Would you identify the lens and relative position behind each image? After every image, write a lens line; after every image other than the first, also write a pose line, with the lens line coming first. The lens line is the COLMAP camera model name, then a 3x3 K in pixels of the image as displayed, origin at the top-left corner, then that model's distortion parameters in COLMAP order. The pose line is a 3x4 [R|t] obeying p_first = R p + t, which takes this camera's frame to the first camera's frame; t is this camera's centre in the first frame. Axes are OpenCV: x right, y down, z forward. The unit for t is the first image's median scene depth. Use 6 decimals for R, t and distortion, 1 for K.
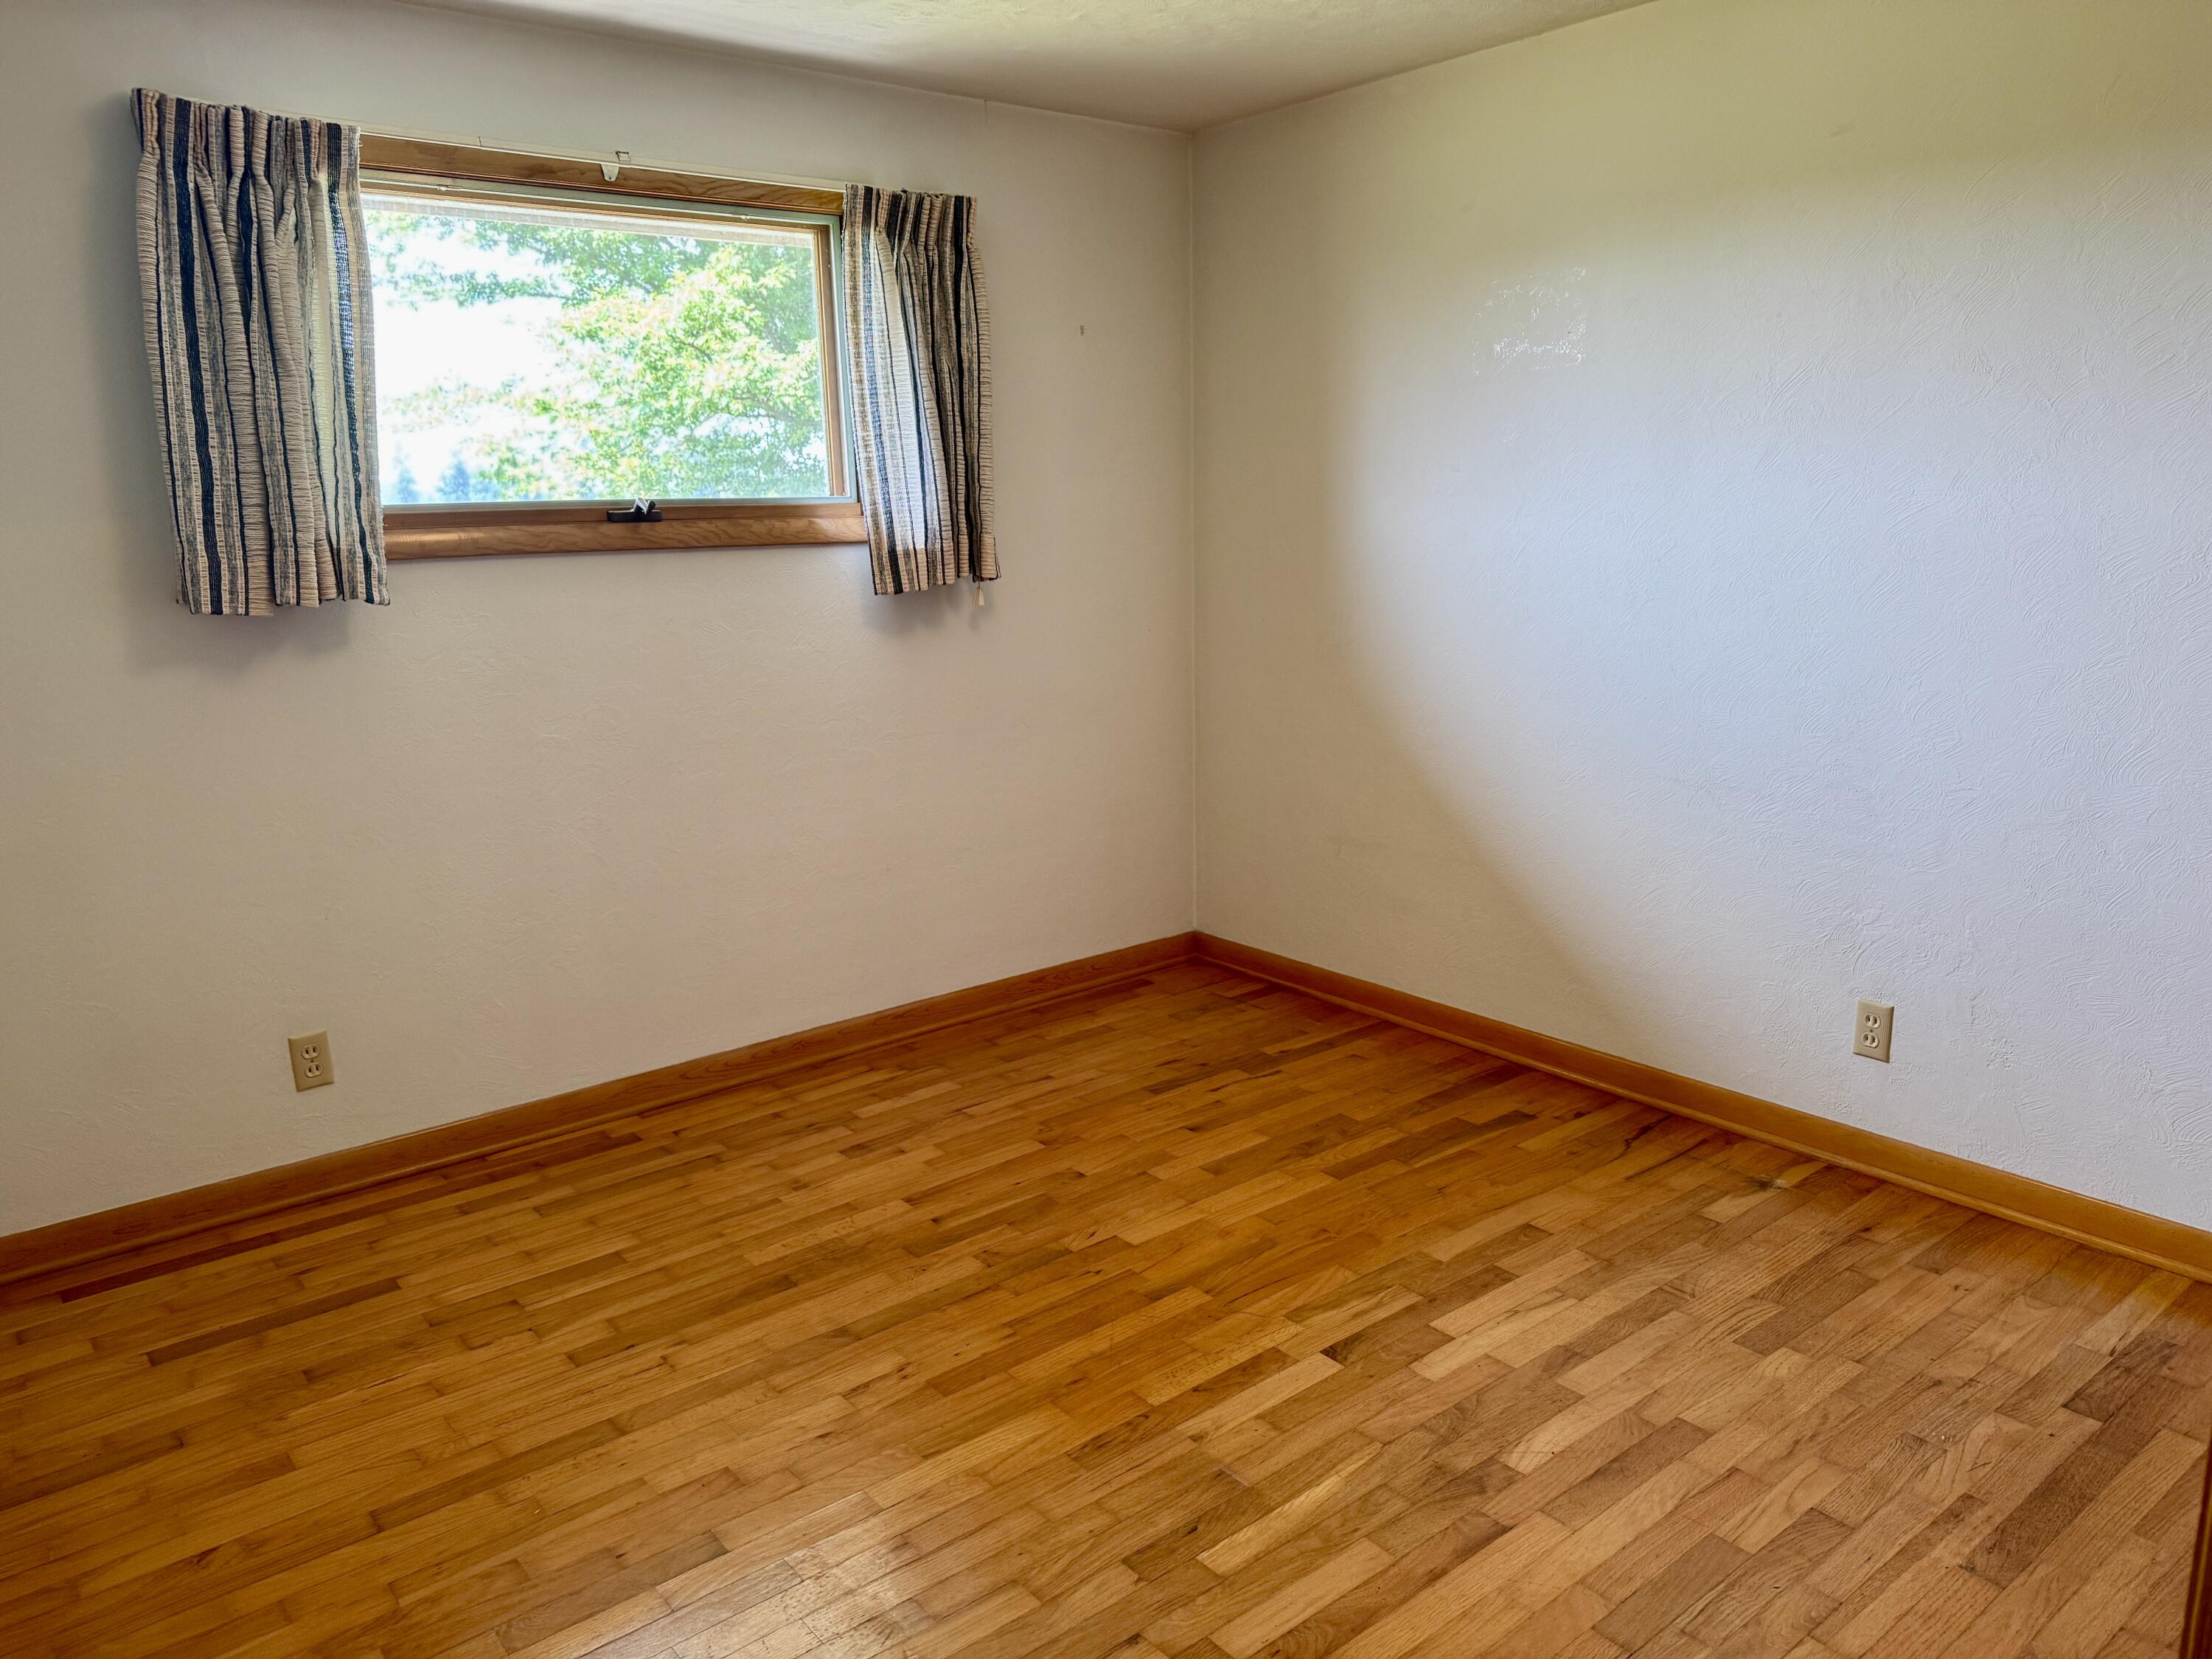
lens RADIAL K [[1550.4, 0, 1098.7], [0, 1550.4, 821.8], [0, 0, 1]] dist [0.075960, -0.099618]
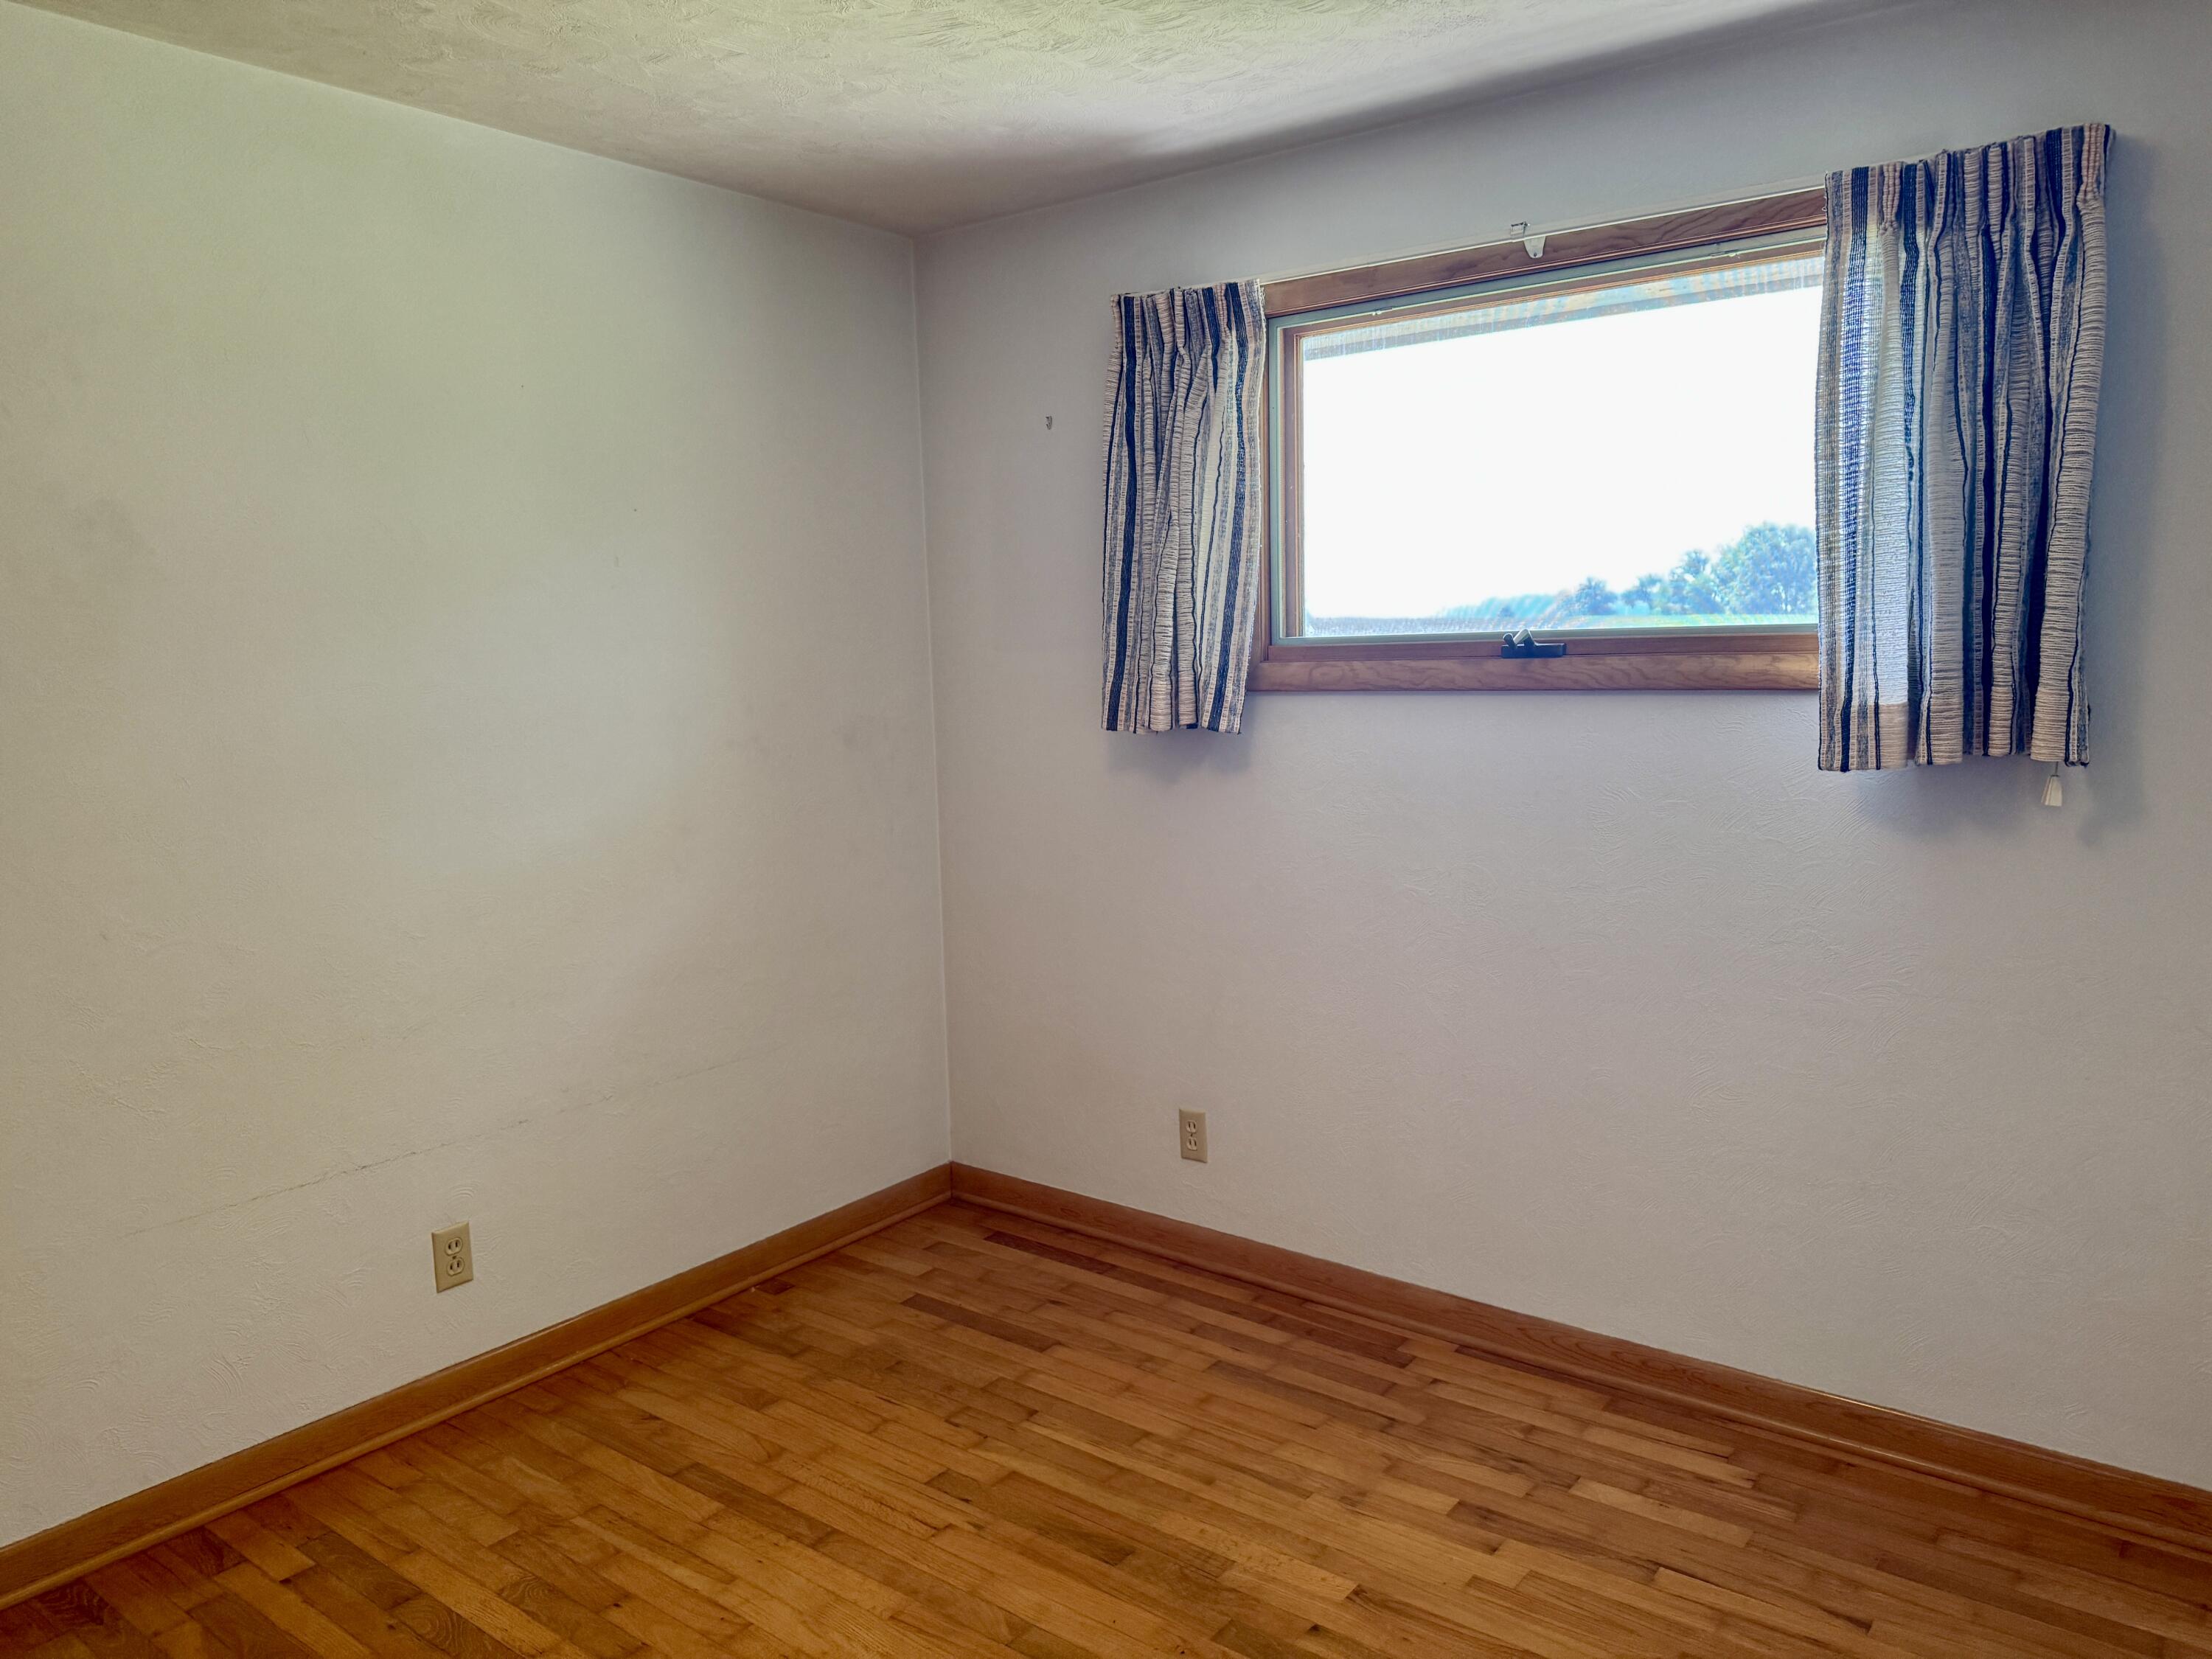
lens RADIAL K [[1550.4, 0, 1098.7], [0, 1550.4, 821.8], [0, 0, 1]] dist [0.075960, -0.099618]
pose [[0.234511, 0.138354, -0.962218, 0.505147], [-0.181274, 0.978683, 0.096542, -0.158567], [0.955062, 0.151785, 0.254592, 0.637842]]
